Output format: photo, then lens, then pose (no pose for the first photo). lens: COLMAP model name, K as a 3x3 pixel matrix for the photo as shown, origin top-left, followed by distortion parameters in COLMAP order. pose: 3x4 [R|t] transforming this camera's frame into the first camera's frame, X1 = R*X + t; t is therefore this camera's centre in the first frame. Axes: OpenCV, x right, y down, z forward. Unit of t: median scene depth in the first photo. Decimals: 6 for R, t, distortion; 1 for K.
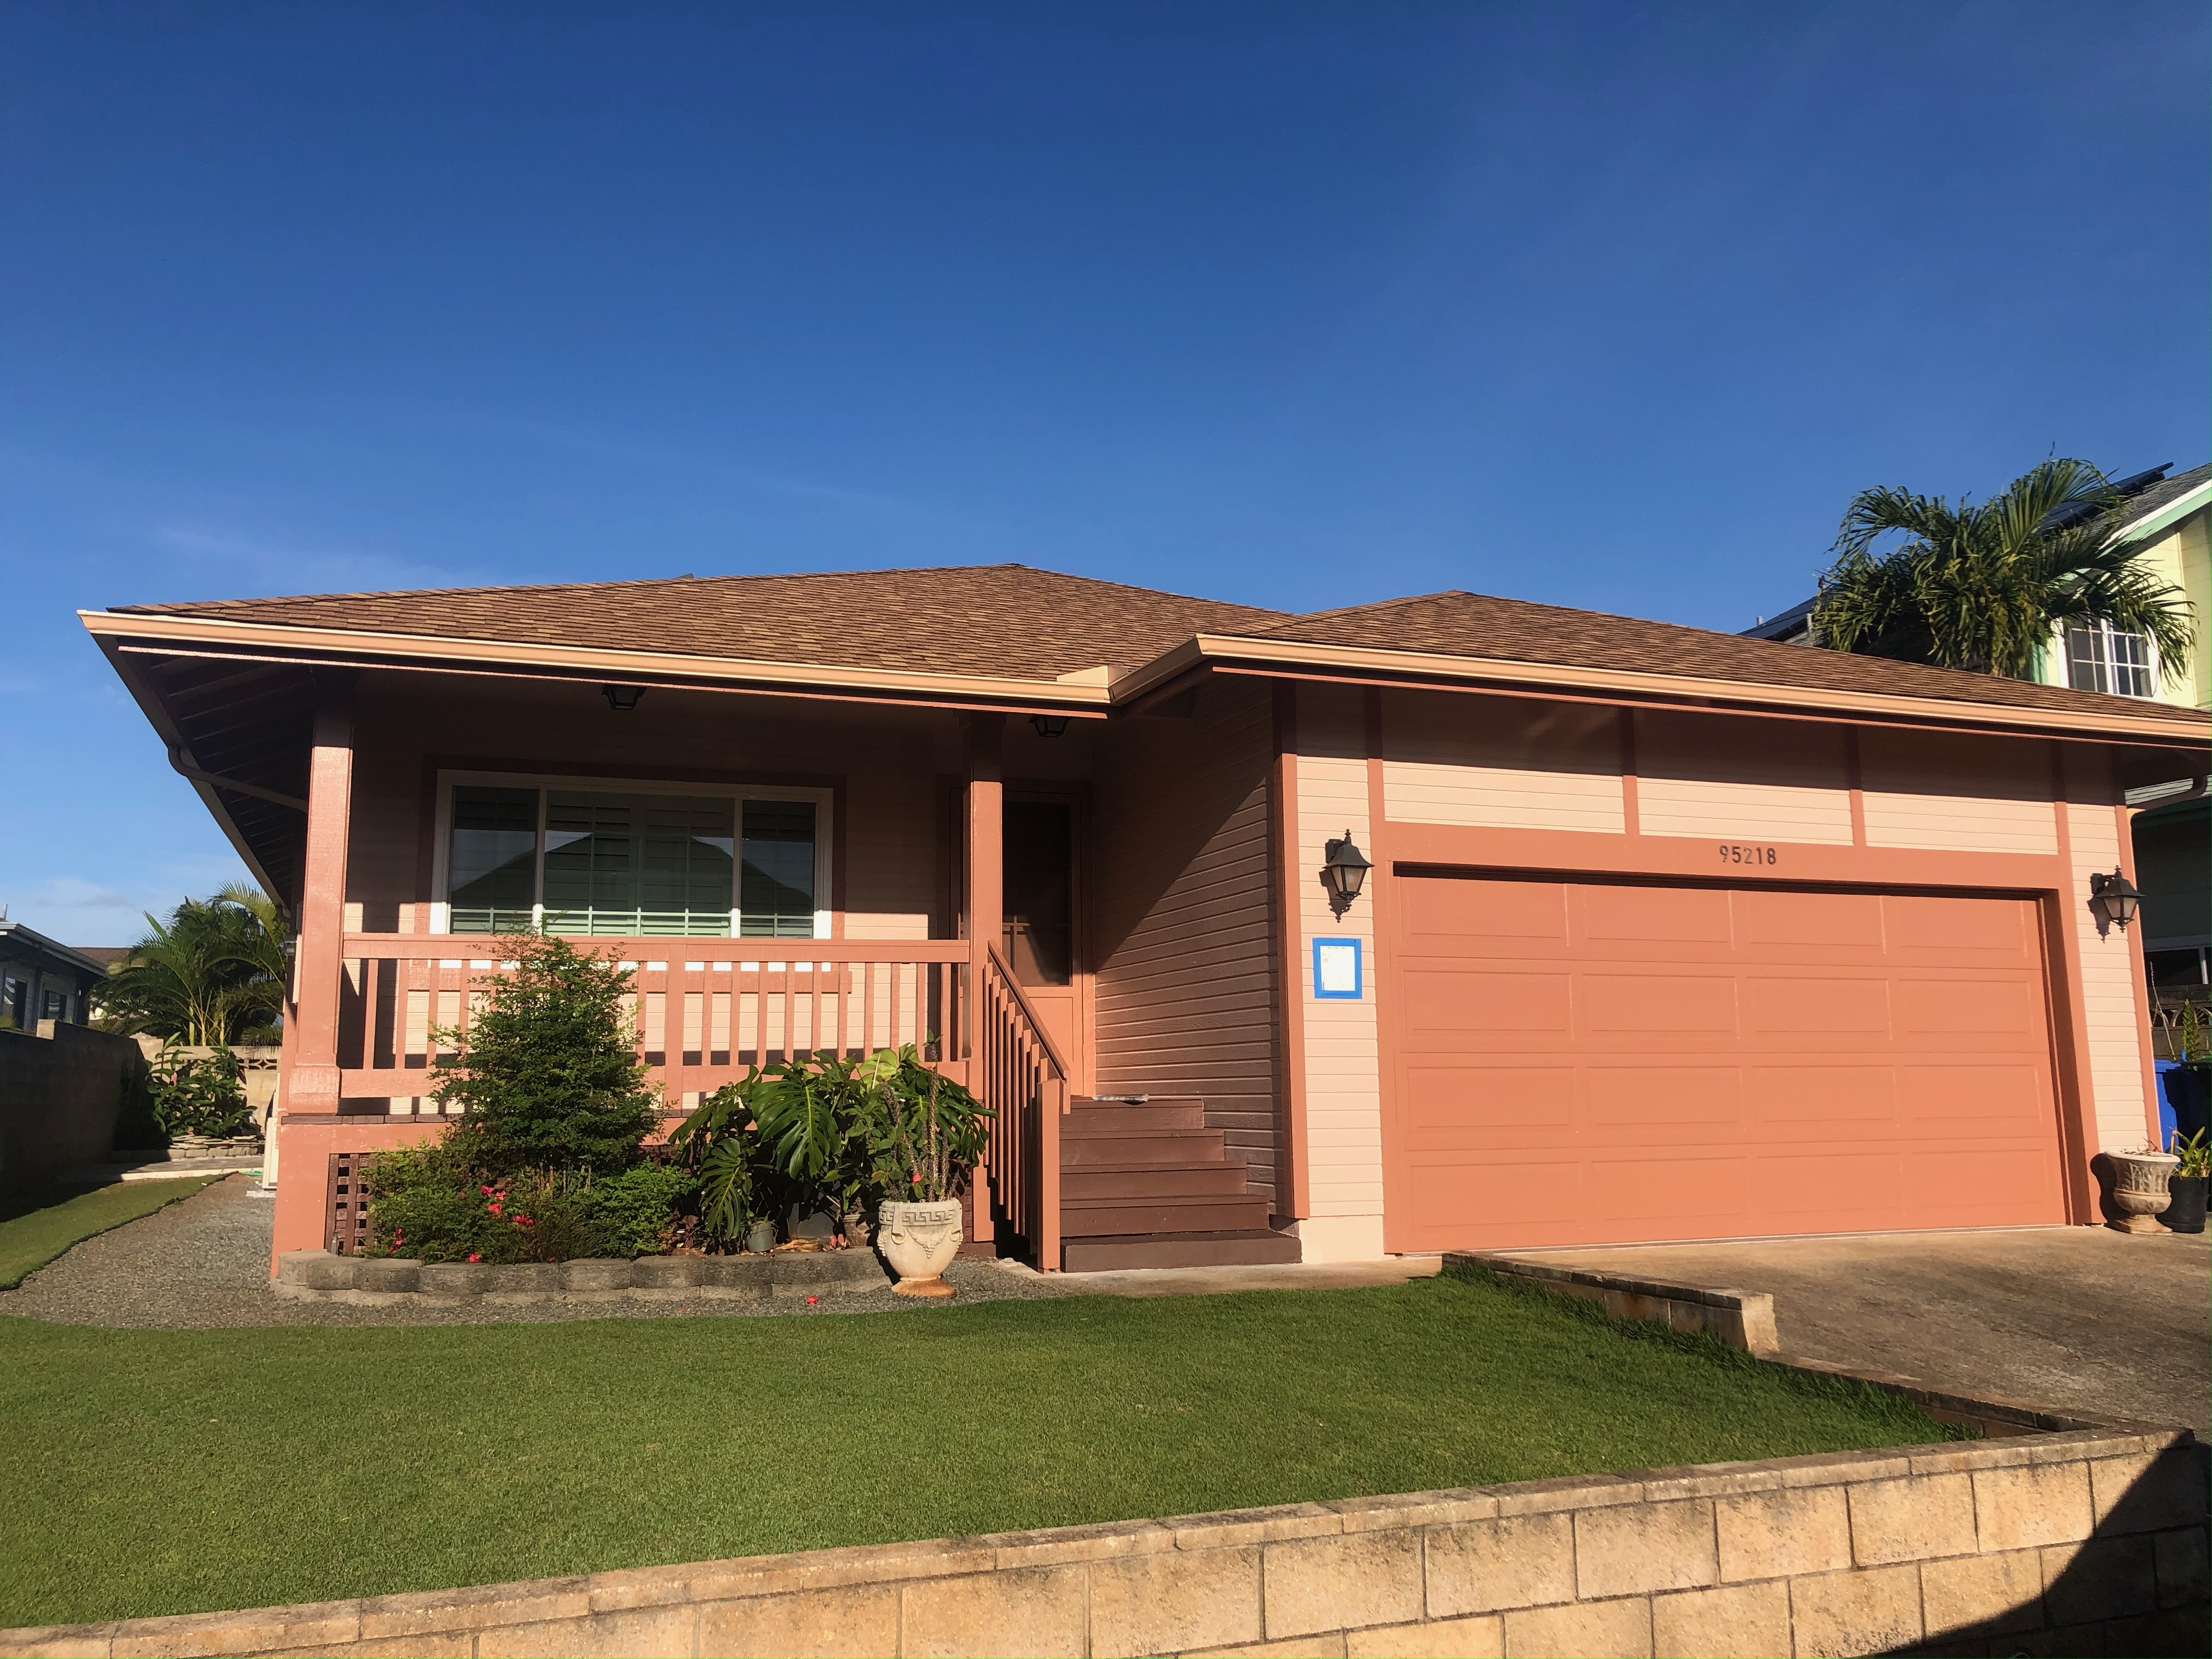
lens RADIAL K [[1797.4, 0, 1114.7], [0, 1797.4, 810.2], [0, 0, 1]] dist [0.037904, -0.026464]
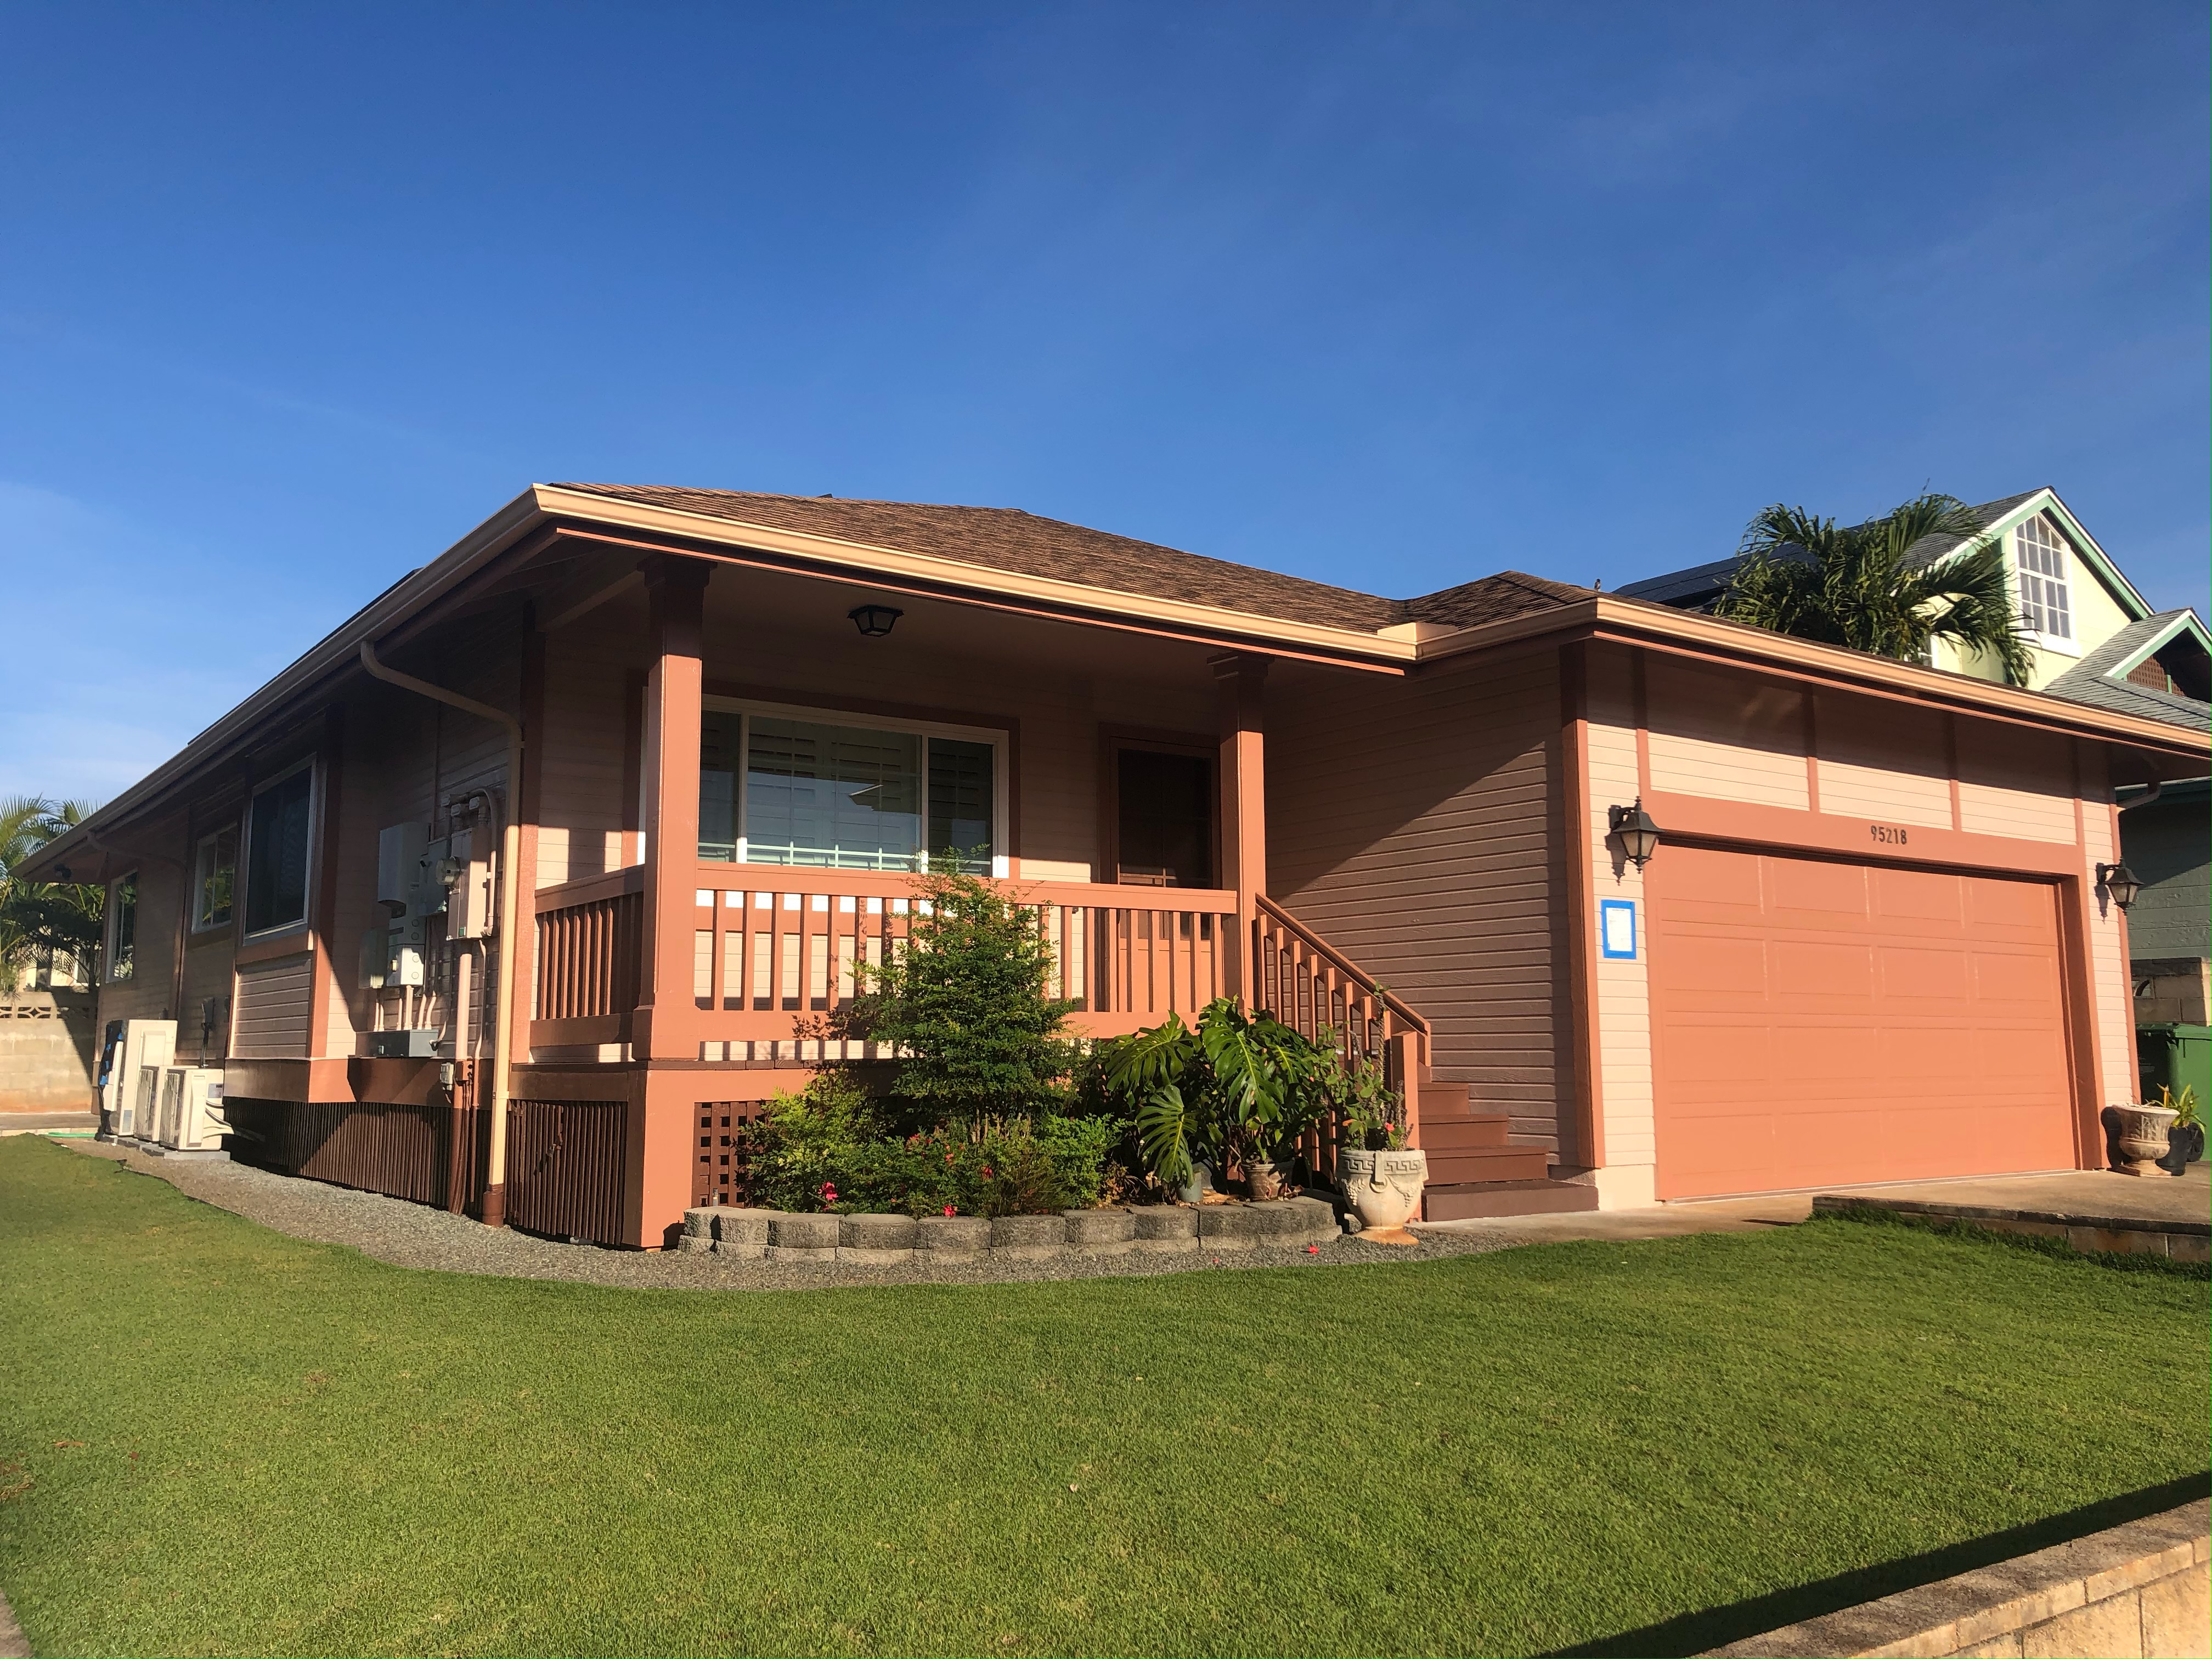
lens RADIAL K [[1797.4, 0, 1106.1], [0, 1797.4, 831.0], [0, 0, 1]] dist [0.037904, -0.026464]
pose [[0.966475, 0.038912, 0.253794, -0.429643], [-0.046464, 0.998636, 0.023827, 0.020188], [-0.252521, -0.034820, 0.966965, 0.068800]]
